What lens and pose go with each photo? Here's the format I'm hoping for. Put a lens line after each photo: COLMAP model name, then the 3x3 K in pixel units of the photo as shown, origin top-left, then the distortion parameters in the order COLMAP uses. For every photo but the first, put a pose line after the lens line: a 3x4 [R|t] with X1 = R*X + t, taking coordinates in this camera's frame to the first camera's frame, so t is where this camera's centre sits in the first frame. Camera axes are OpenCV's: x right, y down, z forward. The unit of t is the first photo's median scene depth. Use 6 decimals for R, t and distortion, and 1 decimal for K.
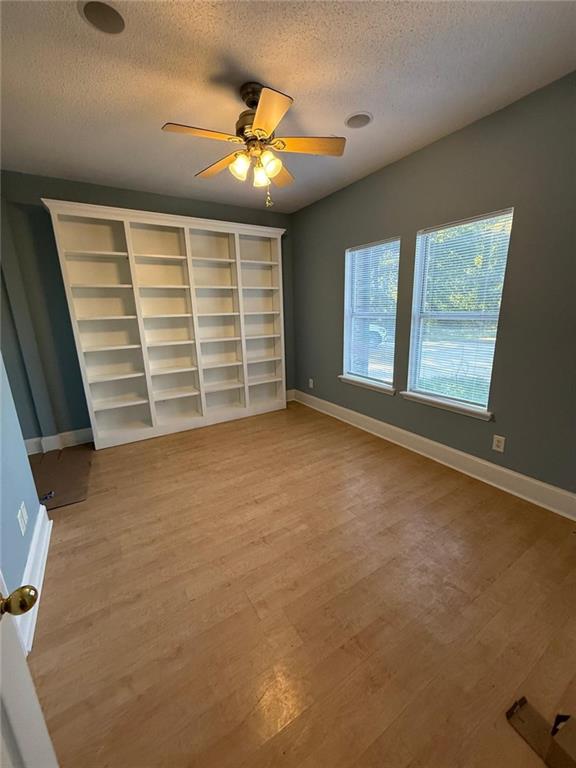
lens RADIAL K [[305.0, 0, 288.0], [0, 305.0, 384.0], [0, 0, 1]] dist [0.001049, 0.000140]
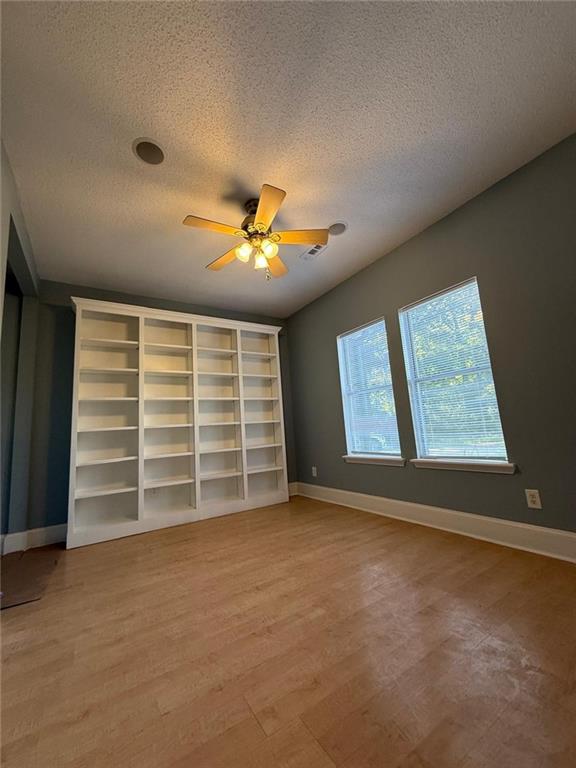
lens RADIAL K [[305.0, 0, 288.0], [0, 305.0, 384.0], [0, 0, 1]] dist [0.001049, 0.000140]
pose [[0.999165, -0.038283, 0.014241, -0.012065], [0.040819, 0.923197, -0.382152, 0.158968], [0.001483, 0.382414, 0.923990, 0.049194]]
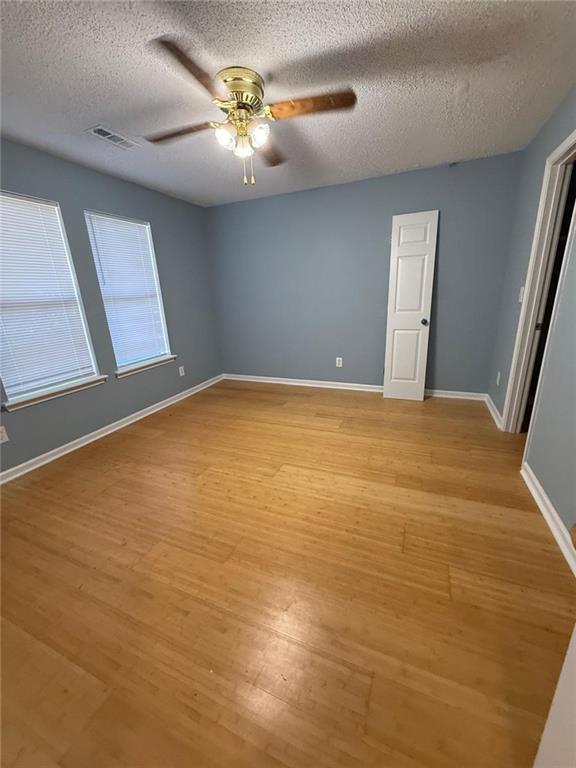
lens RADIAL K [[305.0, 0, 288.0], [0, 305.0, 384.0], [0, 0, 1]] dist [0.001049, 0.000140]
pose [[-0.569412, -0.187076, 0.800483, -0.779657], [0.253285, 0.886462, 0.387340, -0.192059], [-0.782060, 0.423306, -0.457378, 1.076229]]
